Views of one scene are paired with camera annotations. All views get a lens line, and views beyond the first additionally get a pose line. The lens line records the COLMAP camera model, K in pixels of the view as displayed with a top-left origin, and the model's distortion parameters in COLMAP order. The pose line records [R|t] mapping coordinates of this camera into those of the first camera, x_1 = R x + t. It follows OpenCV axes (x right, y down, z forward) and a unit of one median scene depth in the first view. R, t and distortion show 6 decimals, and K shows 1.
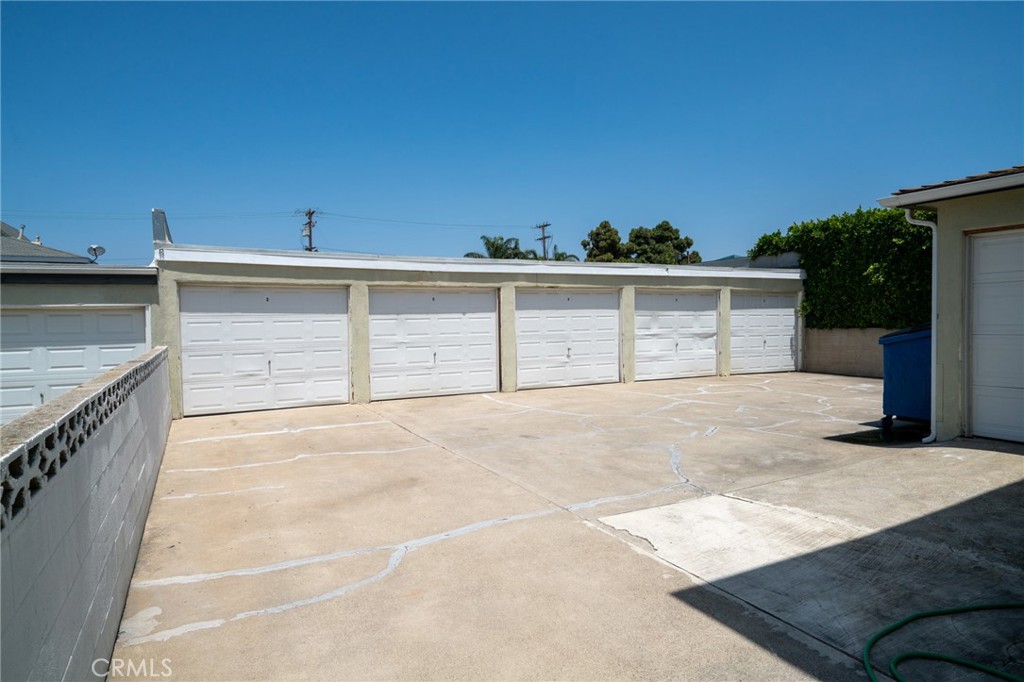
lens RADIAL K [[606.0, 0, 512.0], [0, 606.0, 341.0], [0, 0, 1]] dist [-0.000410, 0.000574]
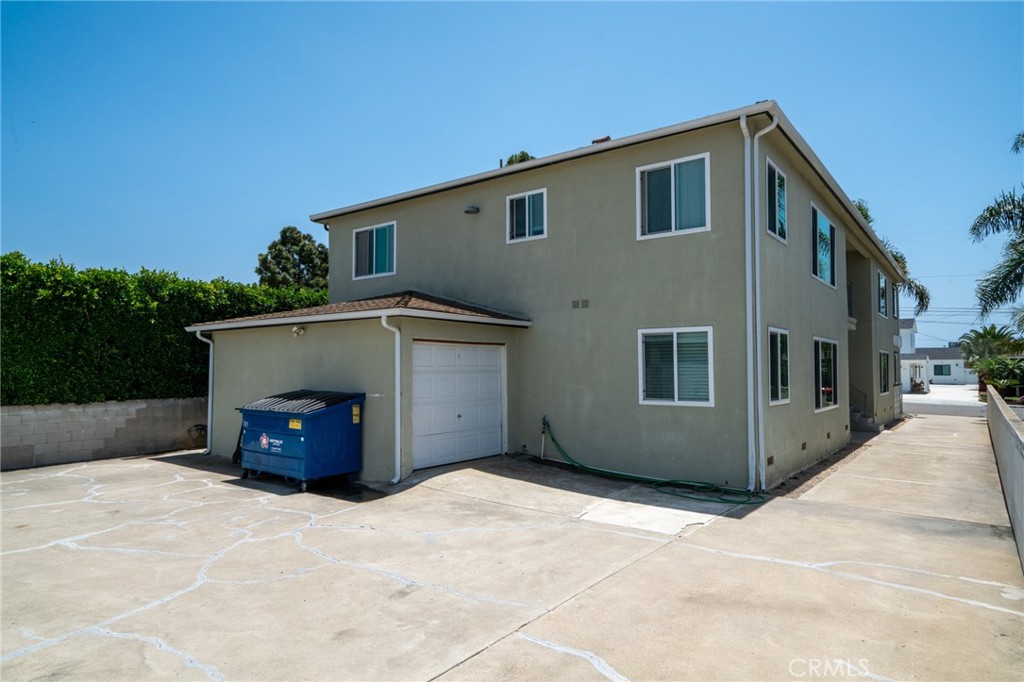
lens RADIAL K [[606.0, 0, 512.0], [0, 606.0, 341.0], [0, 0, 1]] dist [-0.000410, 0.000574]
pose [[-0.425962, 0.058240, 0.902865, -1.118445], [0.039120, 0.998178, -0.045932, -0.134570], [-0.903895, 0.015755, -0.427464, 2.099782]]
